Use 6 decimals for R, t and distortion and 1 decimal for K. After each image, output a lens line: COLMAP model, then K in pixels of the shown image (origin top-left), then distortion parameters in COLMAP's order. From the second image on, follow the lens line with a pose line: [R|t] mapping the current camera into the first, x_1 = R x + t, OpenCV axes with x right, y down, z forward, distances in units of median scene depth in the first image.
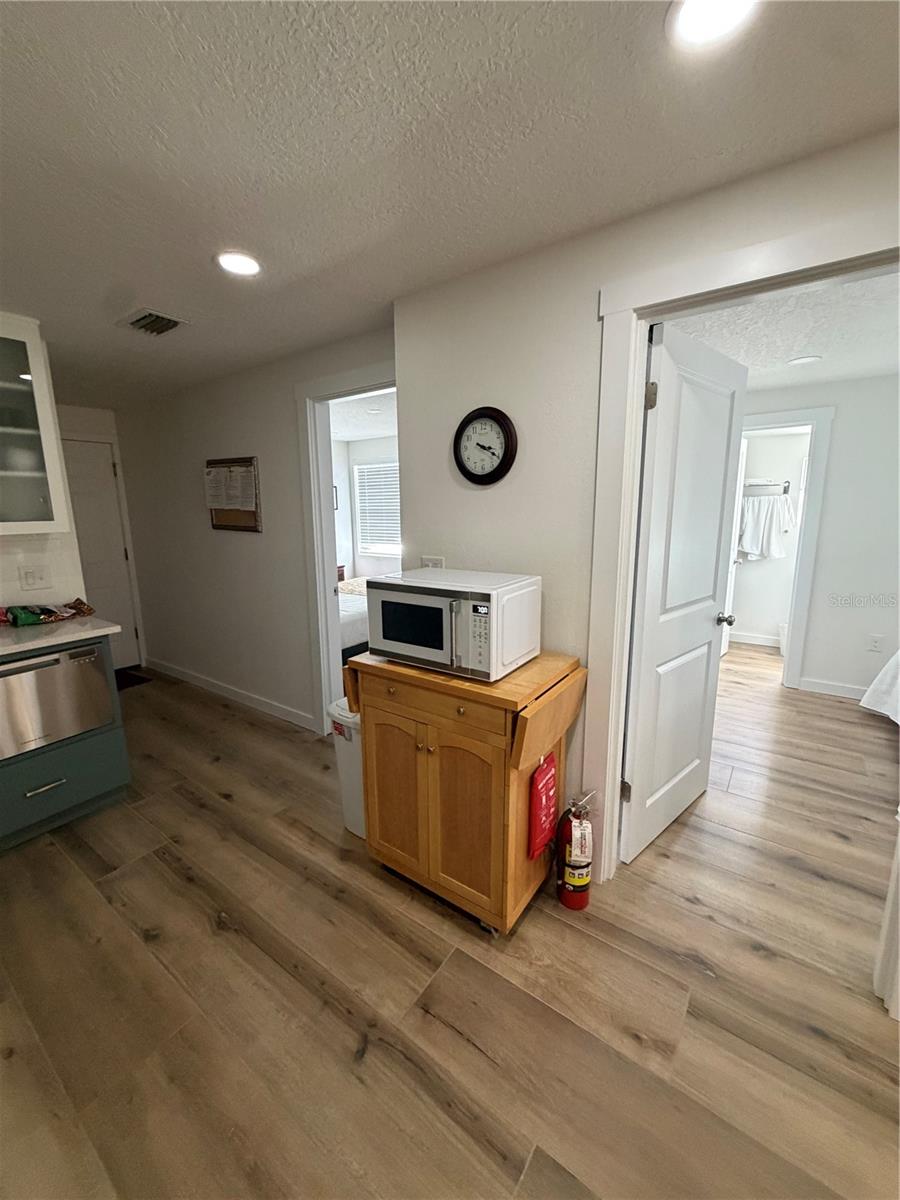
lens RADIAL K [[476.7, 0, 453.5], [0, 476.7, 592.2], [0, 0, 1]] dist [0.000956, 0.000013]
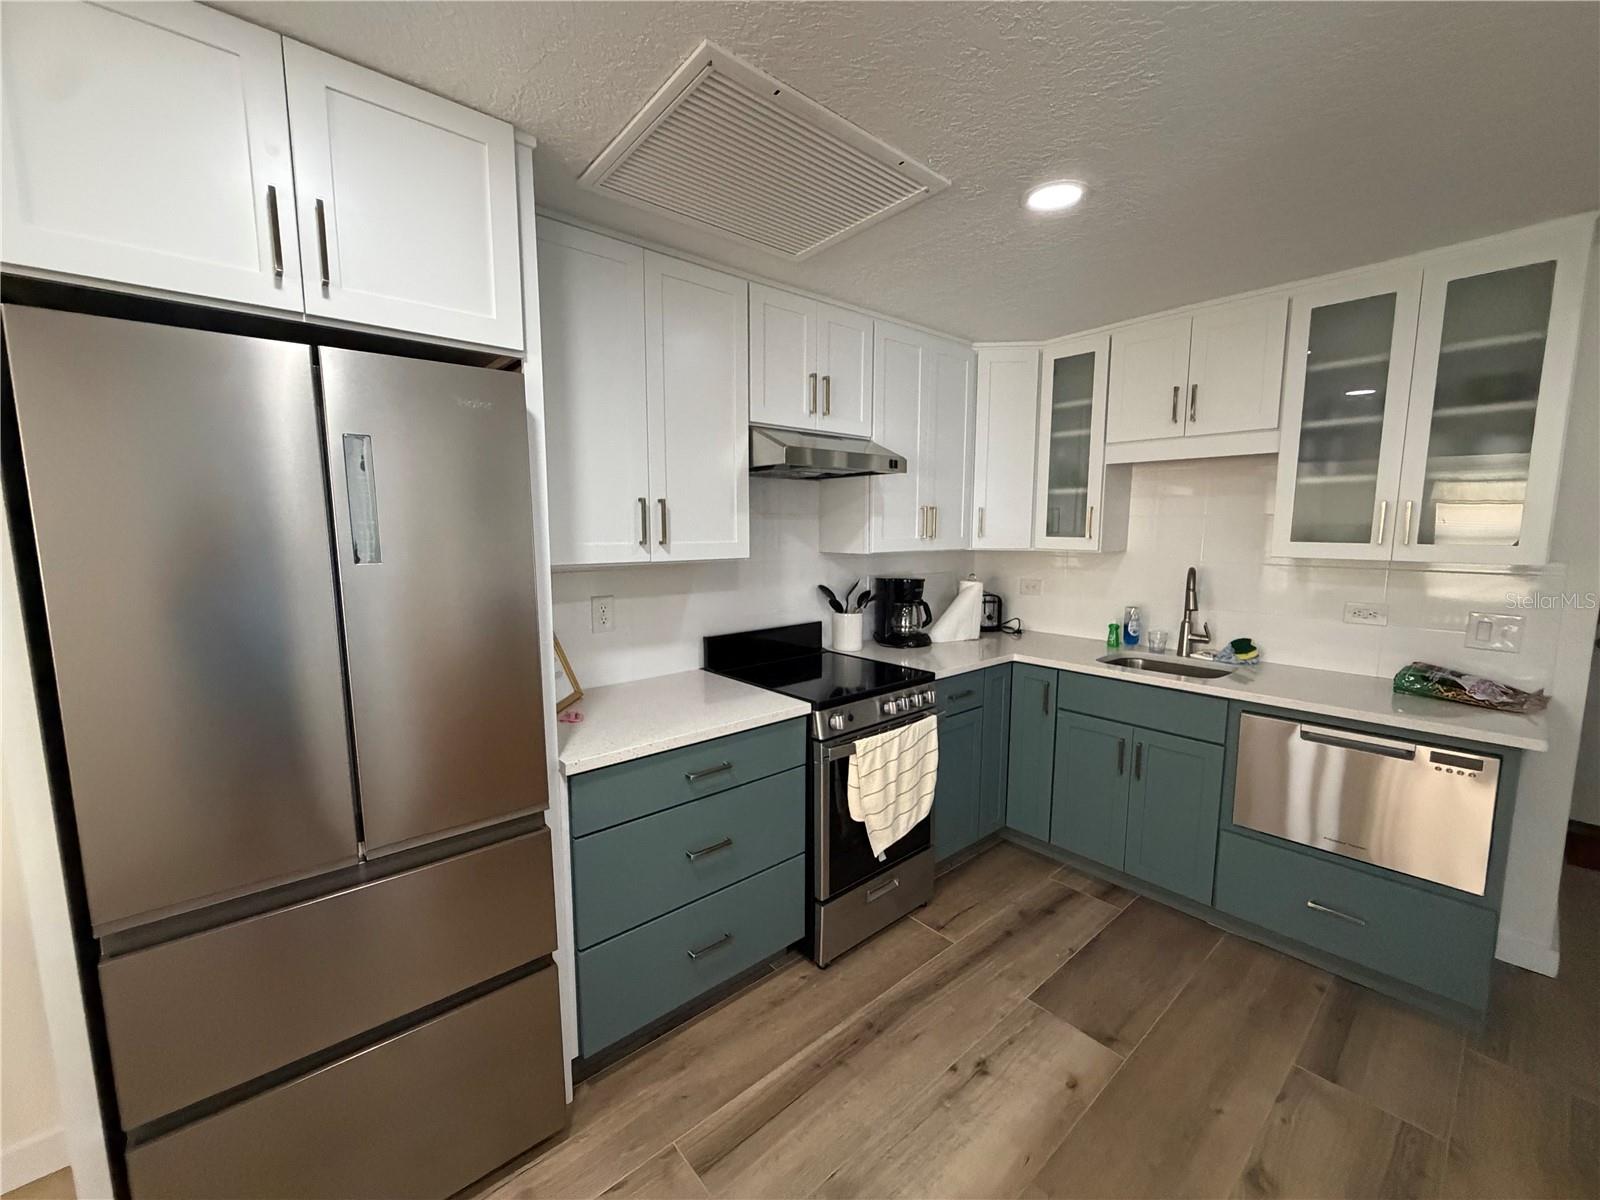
lens RADIAL K [[635.6, 0, 800.0], [0, 635.6, 600.0], [0, 0, 1]] dist [0.000956, 0.000013]
pose [[-0.244836, 0.120849, -0.962004, 0.205917], [-0.173916, 0.970635, 0.166196, -0.064571], [0.953839, 0.207999, -0.216629, 0.352111]]
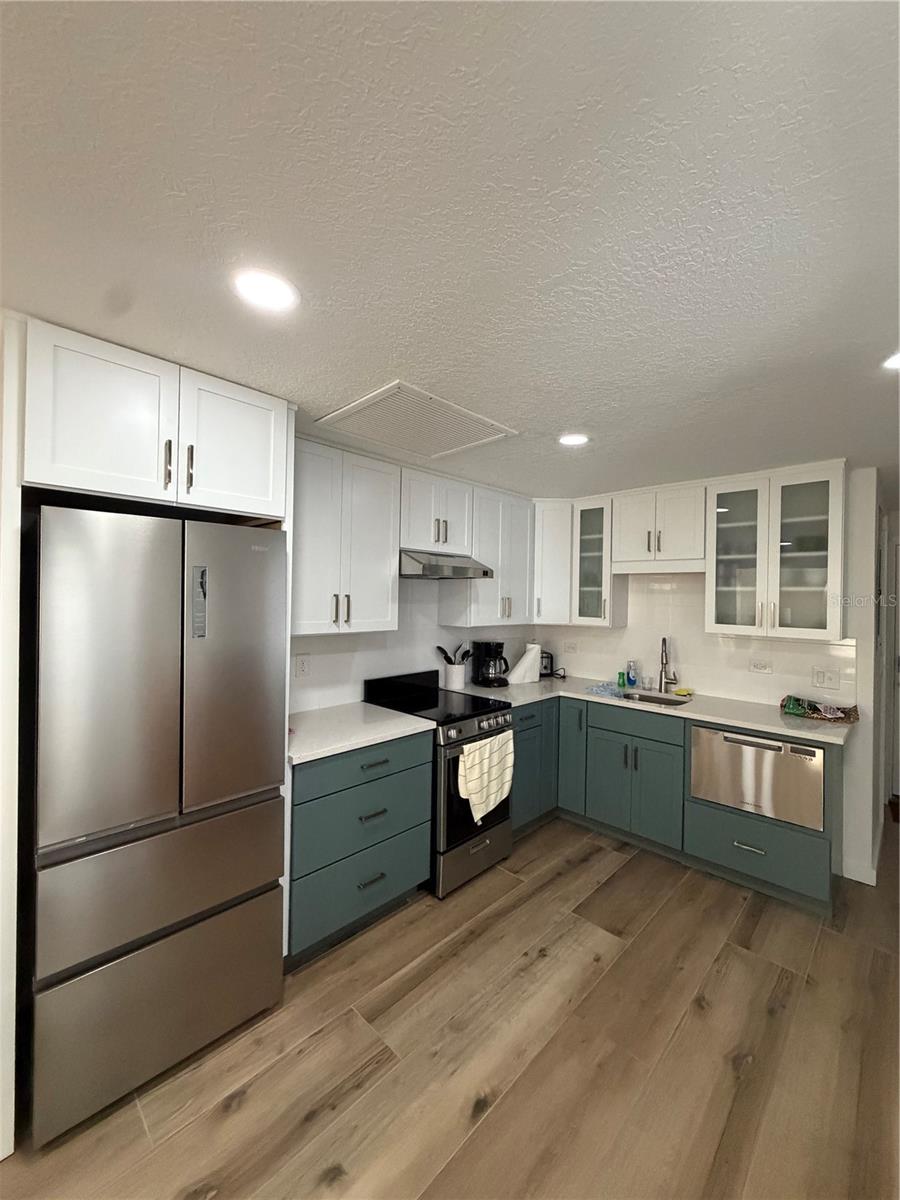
lens RADIAL K [[476.7, 0, 453.5], [0, 476.7, 592.2], [0, 0, 1]] dist [0.000956, 0.000013]
pose [[-0.154252, -0.004057, -0.988023, 0.447641], [-0.195085, 0.980430, 0.026431, -0.106295], [0.968581, 0.196825, -0.152025, 0.347935]]
